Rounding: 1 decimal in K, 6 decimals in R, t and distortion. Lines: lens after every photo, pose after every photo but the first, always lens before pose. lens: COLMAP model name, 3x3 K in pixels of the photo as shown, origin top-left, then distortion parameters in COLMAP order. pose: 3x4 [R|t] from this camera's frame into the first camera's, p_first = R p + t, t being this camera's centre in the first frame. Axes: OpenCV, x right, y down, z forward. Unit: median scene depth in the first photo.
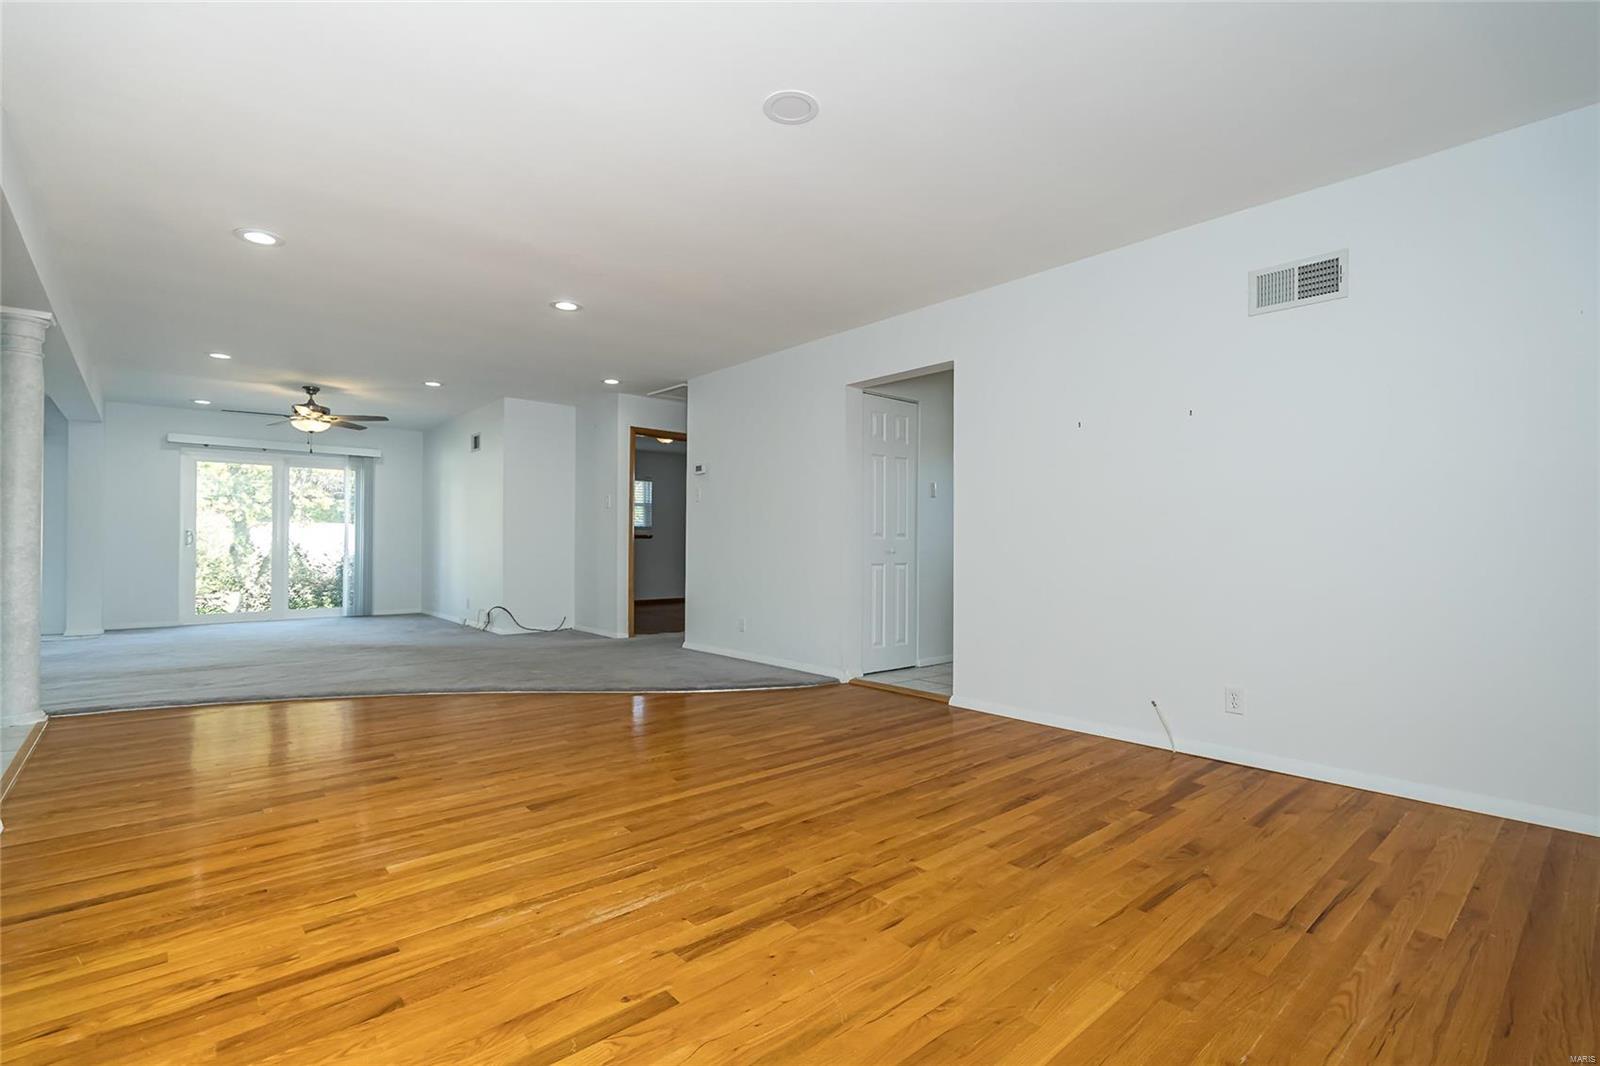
lens RADIAL K [[728.9, 0, 800.0], [0, 728.9, 533.0], [0, 0, 1]] dist [-0.003159, 0.000098]
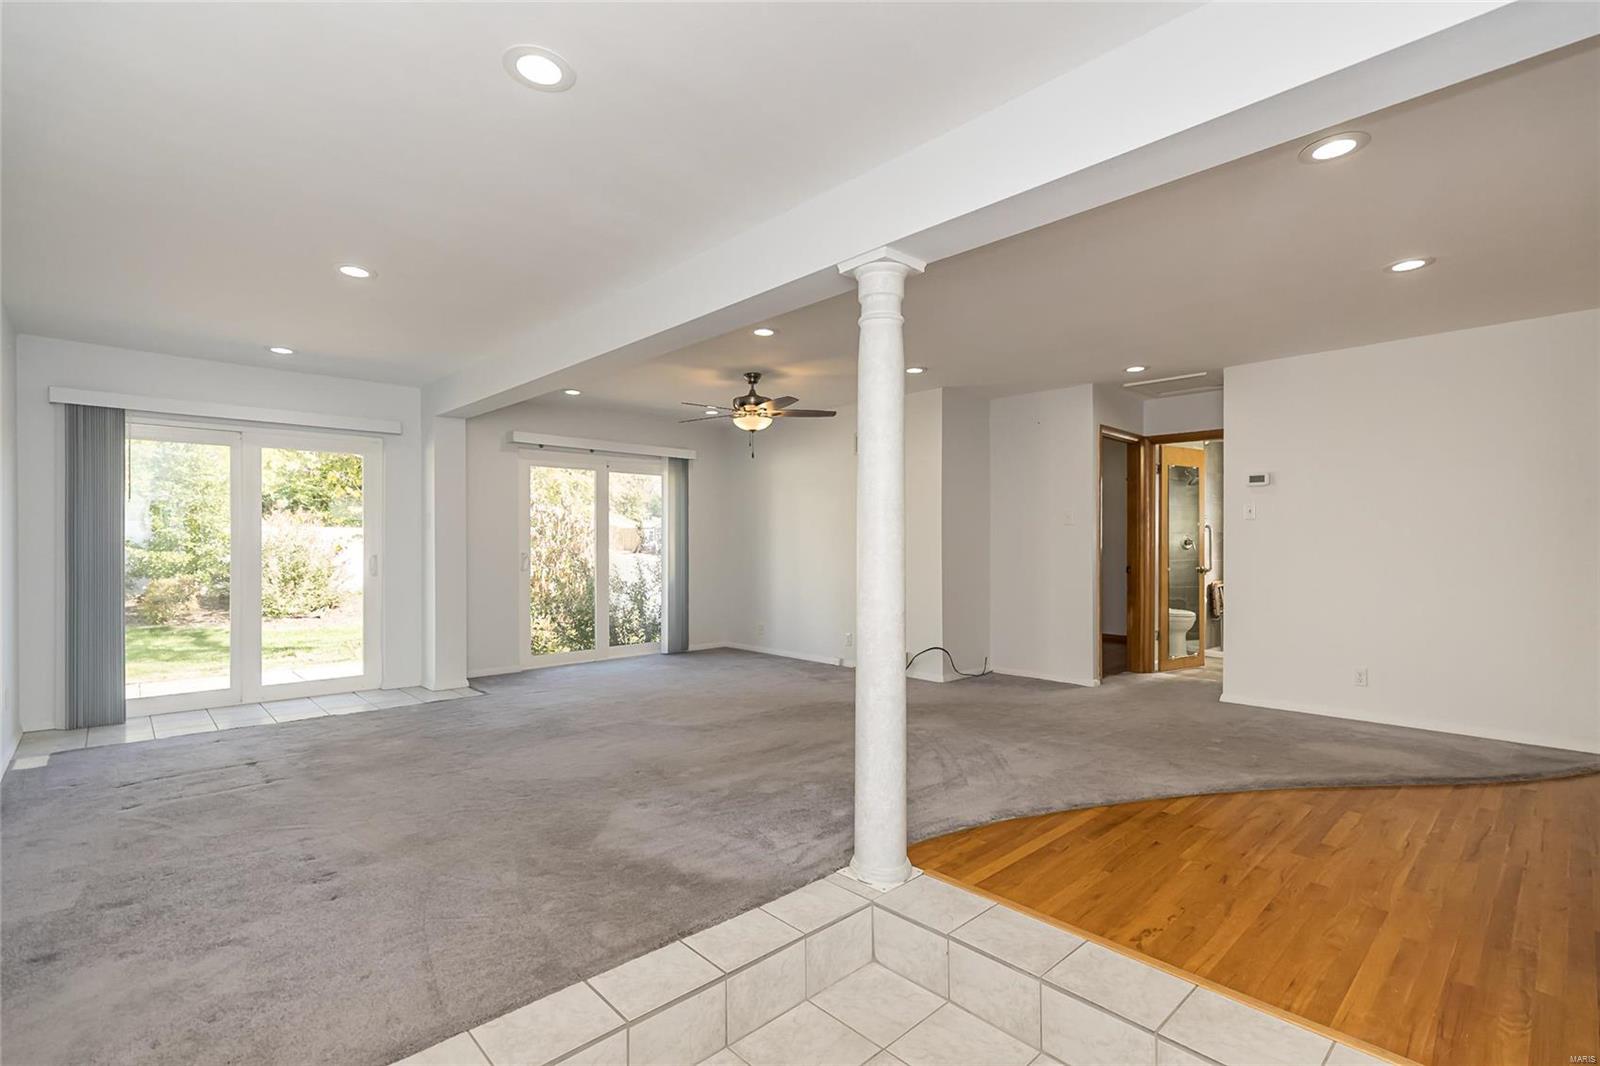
lens RADIAL K [[758.1, 0, 800.0], [0, 758.1, 533.0], [0, 0, 1]] dist [-0.002562, -0.000391]
pose [[0.999084, -0.002846, 0.042691, -0.561320], [0.002808, 0.999996, 0.000946, -0.023822], [-0.042694, -0.000825, 0.999088, 0.148343]]
